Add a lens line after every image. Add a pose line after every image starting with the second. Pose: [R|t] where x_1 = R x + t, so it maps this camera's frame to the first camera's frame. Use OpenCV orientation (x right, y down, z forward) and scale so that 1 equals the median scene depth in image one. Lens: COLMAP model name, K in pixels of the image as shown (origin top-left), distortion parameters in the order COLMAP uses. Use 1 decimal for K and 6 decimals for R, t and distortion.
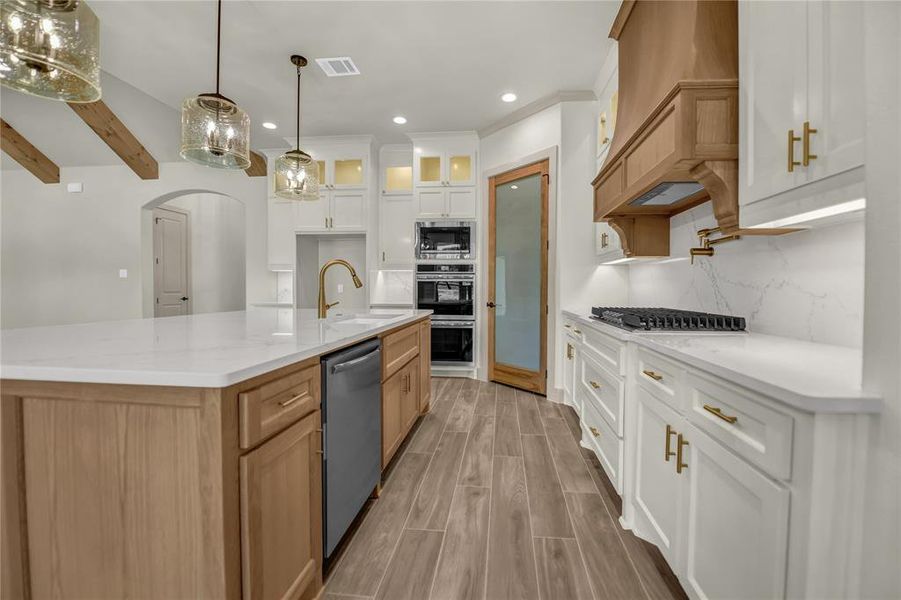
lens RADIAL K [[388.3, 0, 461.5], [0, 388.3, 298.7], [0, 0, 1]] dist [-0.019957, -0.000176]
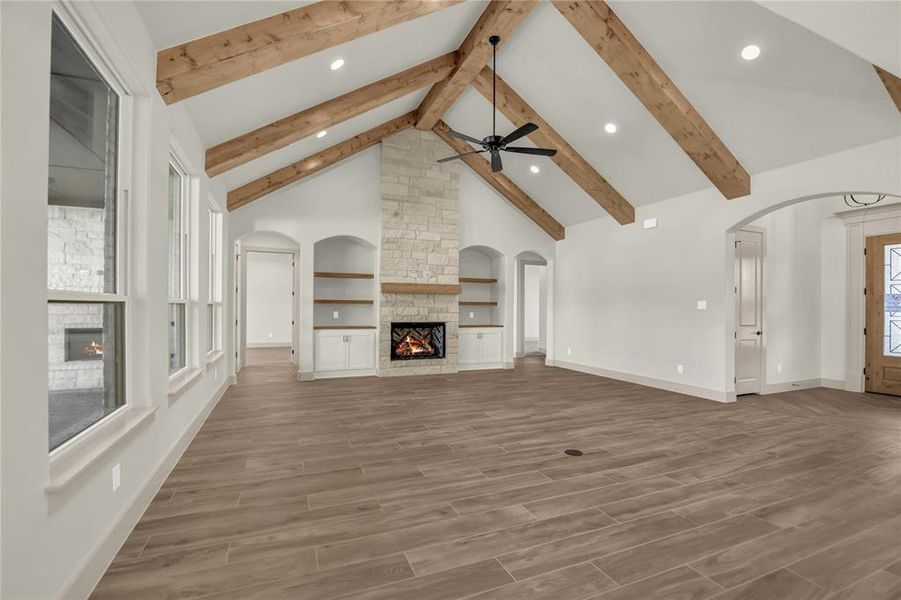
lens RADIAL K [[382.6, 0, 462.4], [0, 382.6, 307.1], [0, 0, 1]] dist [-0.015468, 0.000122]
pose [[0.509243, -0.005053, -0.860608, -0.518705], [-0.023374, 0.999533, -0.019699, -0.038798], [0.860306, 0.030148, 0.508887, 0.029019]]
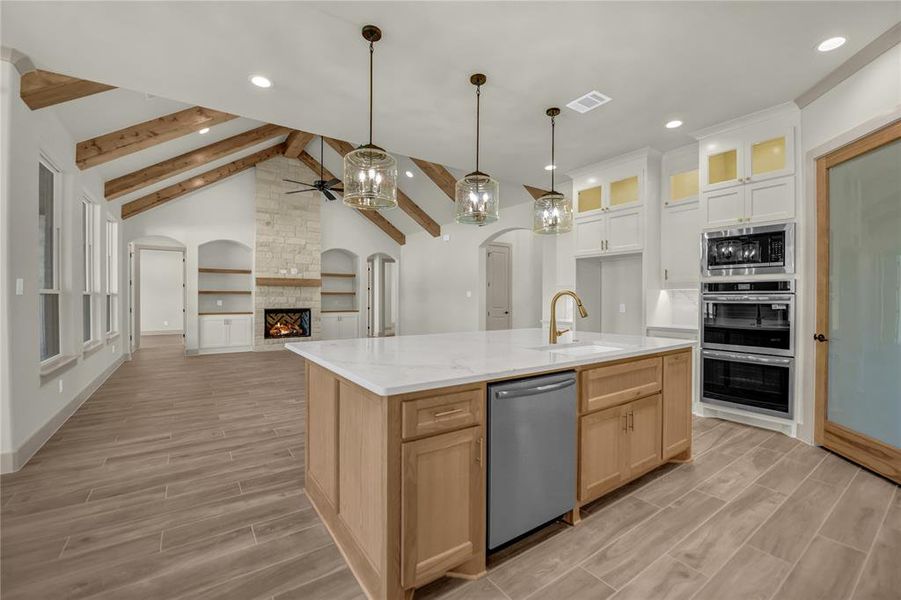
lens RADIAL K [[376.7, 0, 435.2], [0, 376.7, 299.1], [0, 0, 1]] dist [-0.017189, 0.000056]
pose [[0.631078, -0.002233, -0.775716, 0.156536], [-0.016210, 0.999740, -0.016065, -0.032696], [0.775550, 0.022713, 0.630878, 0.033581]]
